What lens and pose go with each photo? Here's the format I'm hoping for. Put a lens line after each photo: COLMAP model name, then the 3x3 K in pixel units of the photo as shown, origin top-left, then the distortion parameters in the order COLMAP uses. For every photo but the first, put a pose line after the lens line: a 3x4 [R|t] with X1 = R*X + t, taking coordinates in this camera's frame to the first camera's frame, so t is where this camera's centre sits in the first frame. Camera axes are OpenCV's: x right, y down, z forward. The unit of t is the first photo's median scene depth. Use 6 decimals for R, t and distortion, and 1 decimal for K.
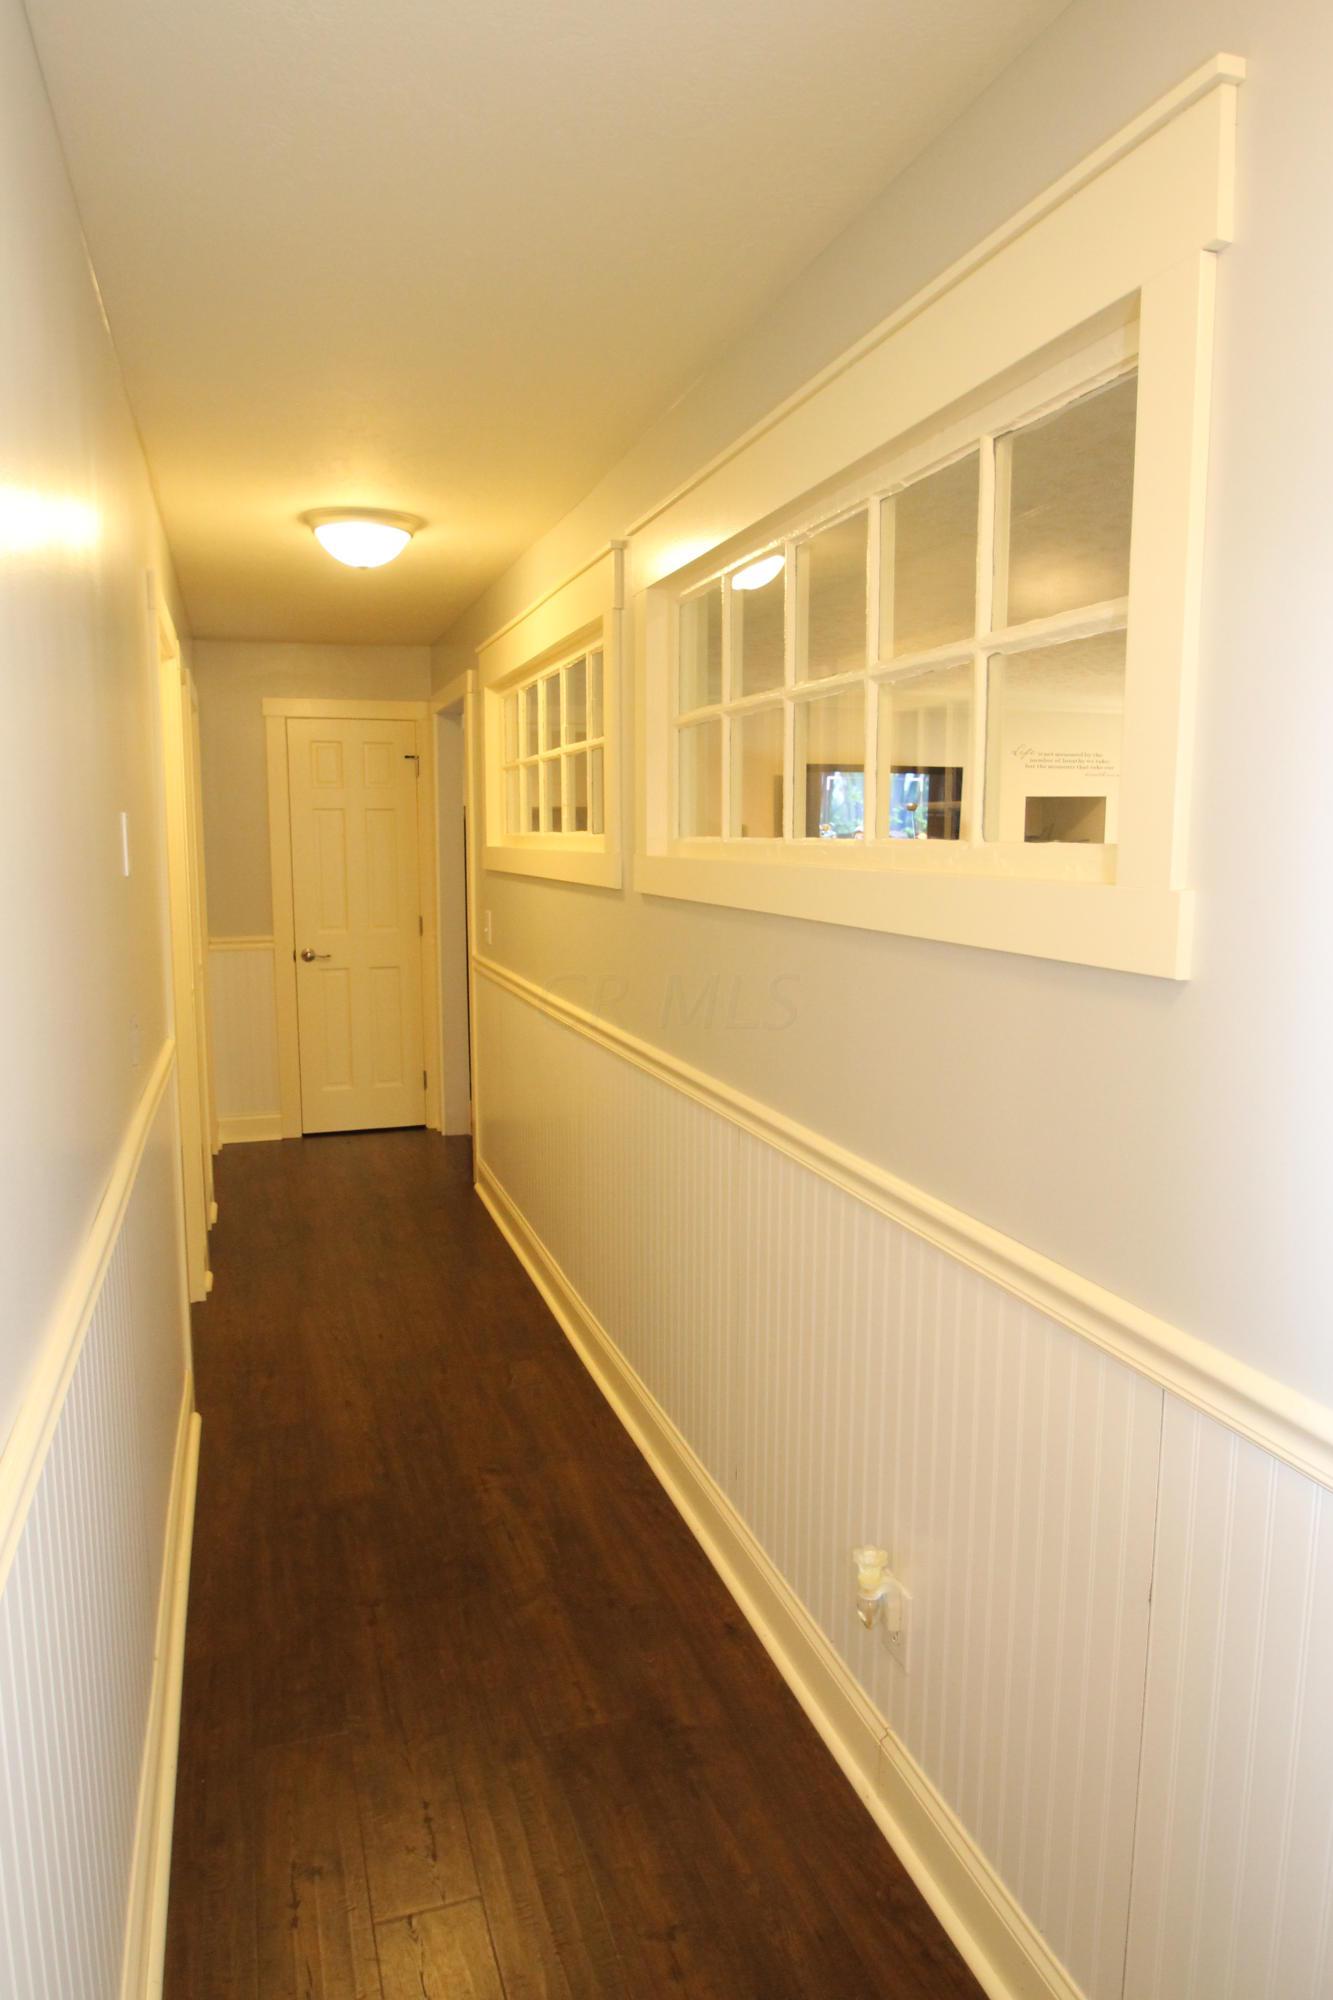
lens RADIAL K [[1282.6, 0, 660.8], [0, 1282.6, 1007.0], [0, 0, 1]] dist [0.000015, -0.000323]
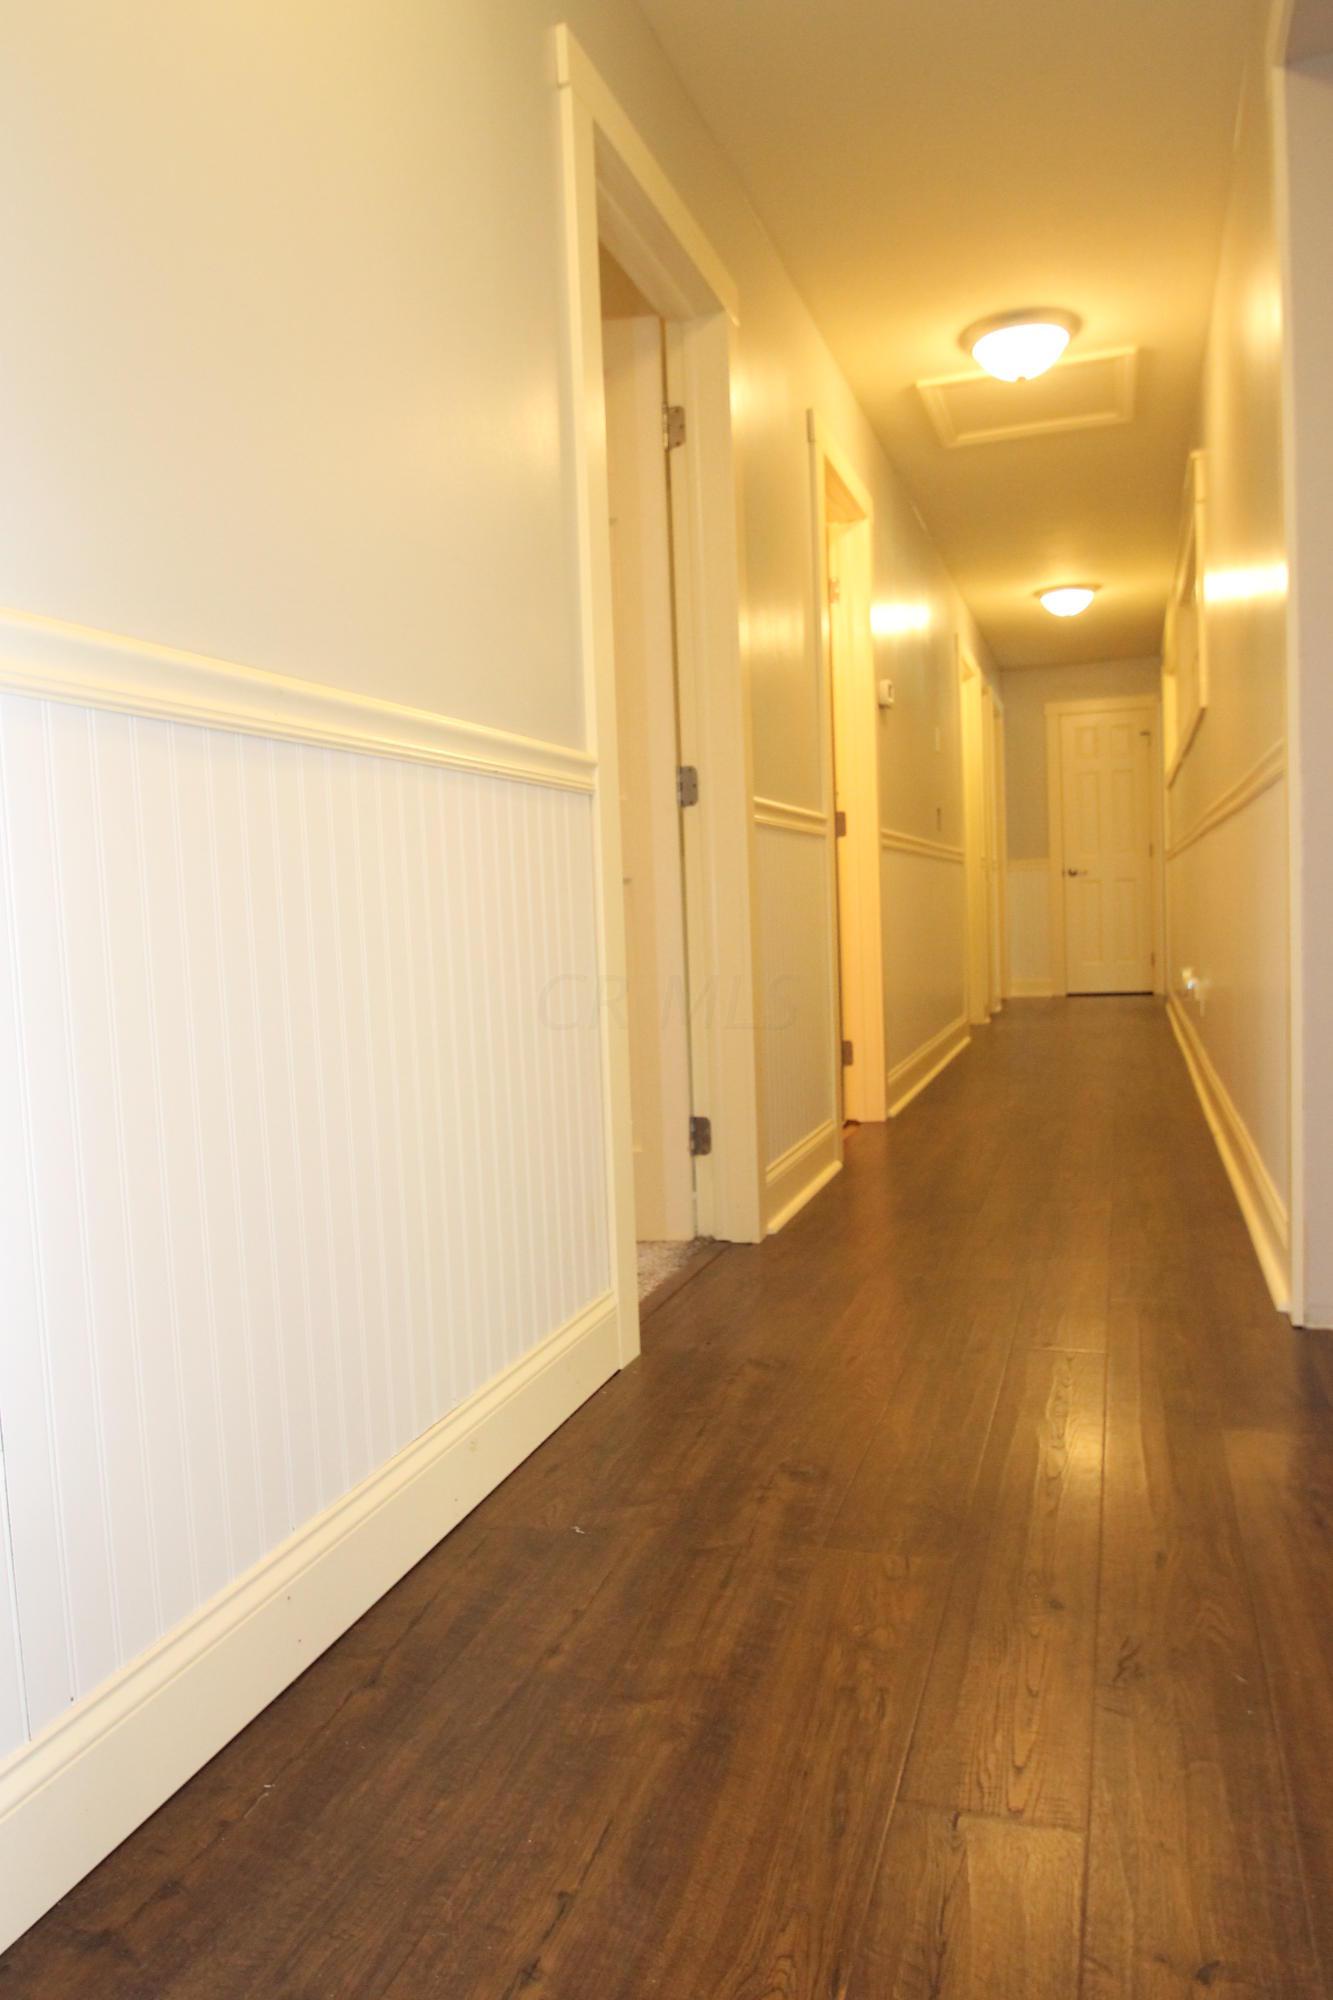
lens RADIAL K [[1374.8, 0, 663.4], [0, 1374.8, 997.1], [0, 0, 1]] dist [-0.026514, -0.002327]
pose [[0.806026, 0.004381, -0.591864, 0.283962], [-0.037957, 0.998297, -0.044302, 0.193187], [0.590661, 0.058174, 0.804820, -0.547995]]
